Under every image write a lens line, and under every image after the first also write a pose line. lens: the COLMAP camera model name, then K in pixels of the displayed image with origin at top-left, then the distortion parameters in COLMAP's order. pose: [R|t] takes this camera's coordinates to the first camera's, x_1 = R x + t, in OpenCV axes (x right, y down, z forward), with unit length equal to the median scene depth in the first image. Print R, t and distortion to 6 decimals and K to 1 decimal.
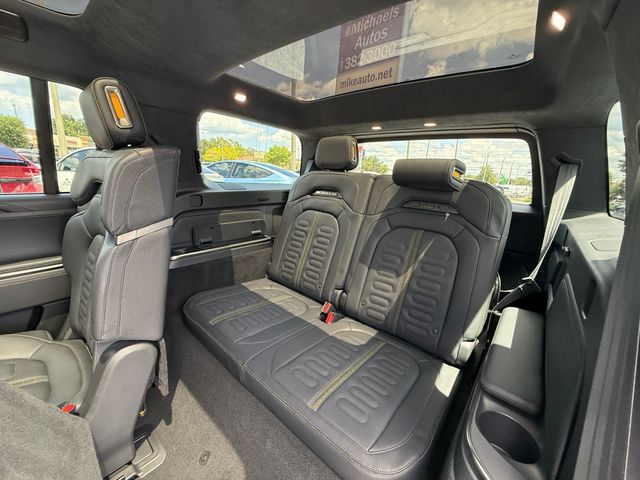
lens RADIAL K [[257.5, 0, 320.4], [0, 257.5, 240.5], [0, 0, 1]] dist [-0.001189, 0.000006]
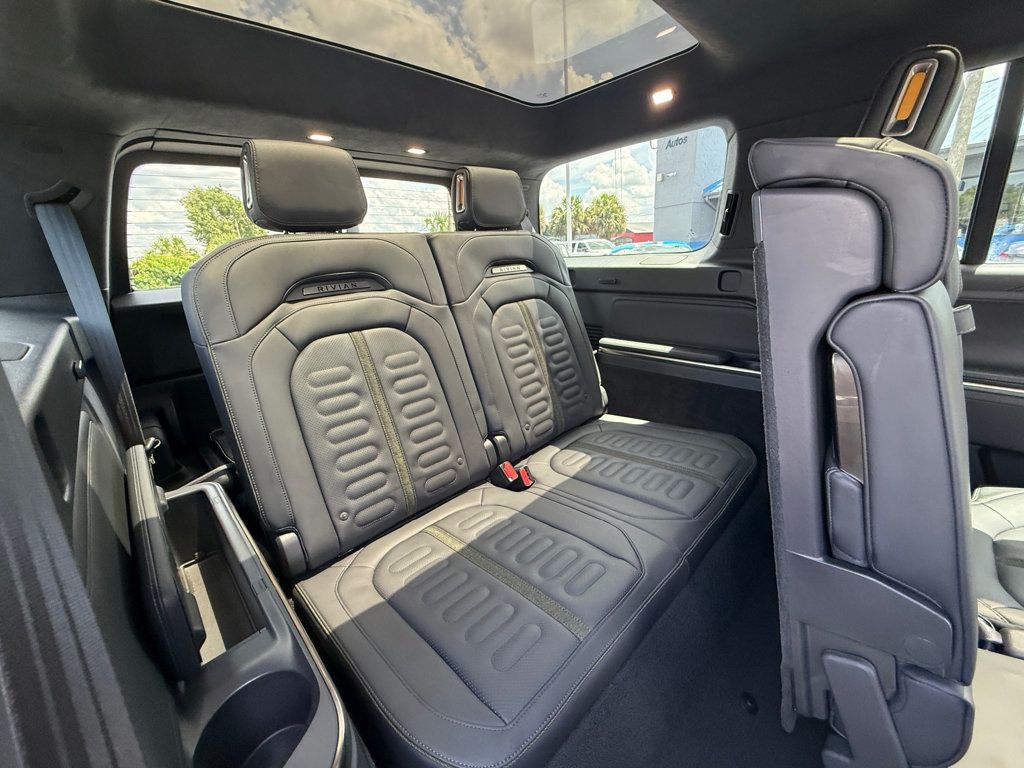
lens RADIAL K [[411.9, 0, 508.1], [0, 411.9, 385.4], [0, 0, 1]] dist [-0.001189, 0.000006]
pose [[0.083842, -0.376063, 0.922793, -0.711335], [0.313355, 0.889025, 0.333831, -0.202202], [-0.945928, 0.261173, 0.192379, 0.737724]]
